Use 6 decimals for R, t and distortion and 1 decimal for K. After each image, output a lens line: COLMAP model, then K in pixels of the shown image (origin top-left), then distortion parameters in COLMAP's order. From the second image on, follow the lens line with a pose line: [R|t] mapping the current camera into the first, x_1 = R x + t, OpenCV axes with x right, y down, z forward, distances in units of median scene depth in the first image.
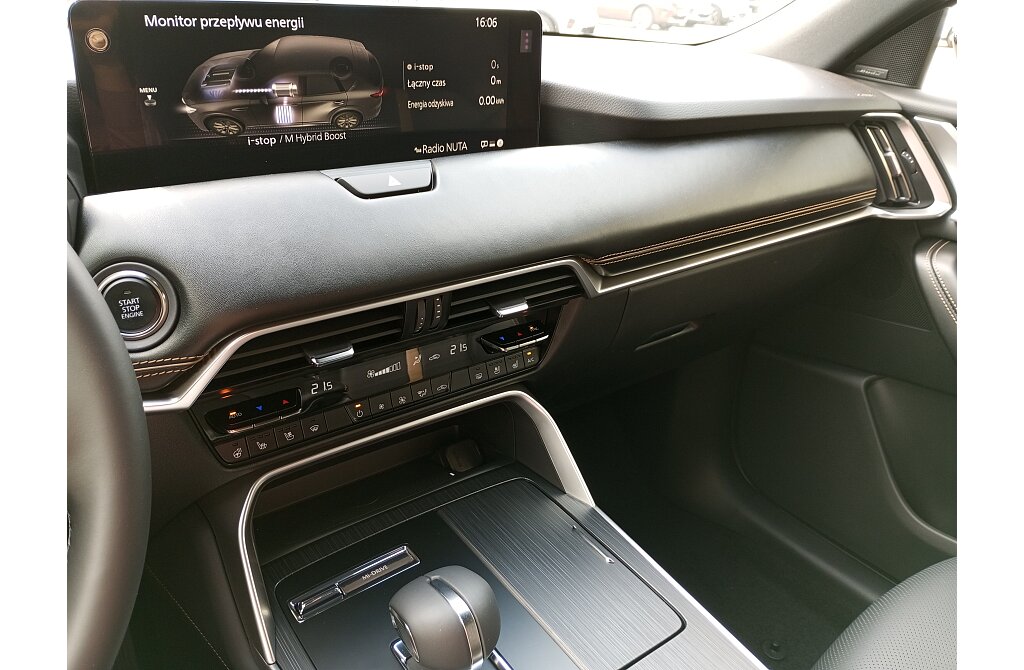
lens RADIAL K [[778.9, 0, 512.0], [0, 778.9, 335.0], [0, 0, 1]] dist [0.095851, -0.093415]
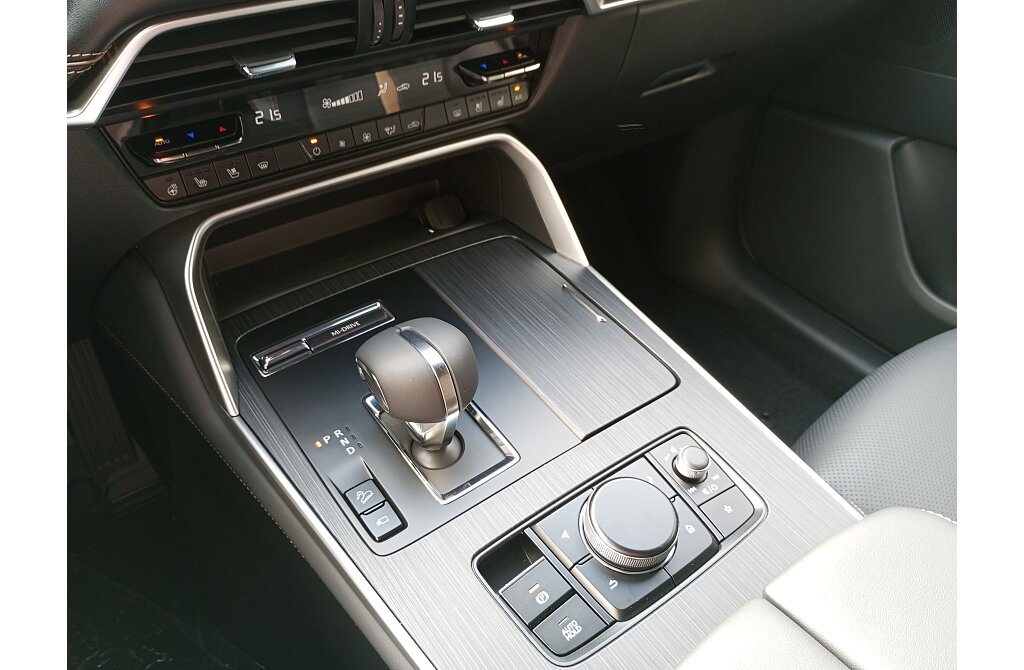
lens RADIAL K [[778.9, 0, 512.0], [0, 778.9, 335.0], [0, 0, 1]] dist [0.095851, -0.093415]
pose [[0.999994, 0.003093, -0.001721, 0.020950], [-0.002549, 0.966617, 0.256213, 0.071399], [0.002456, -0.256207, 0.966619, 0.111000]]
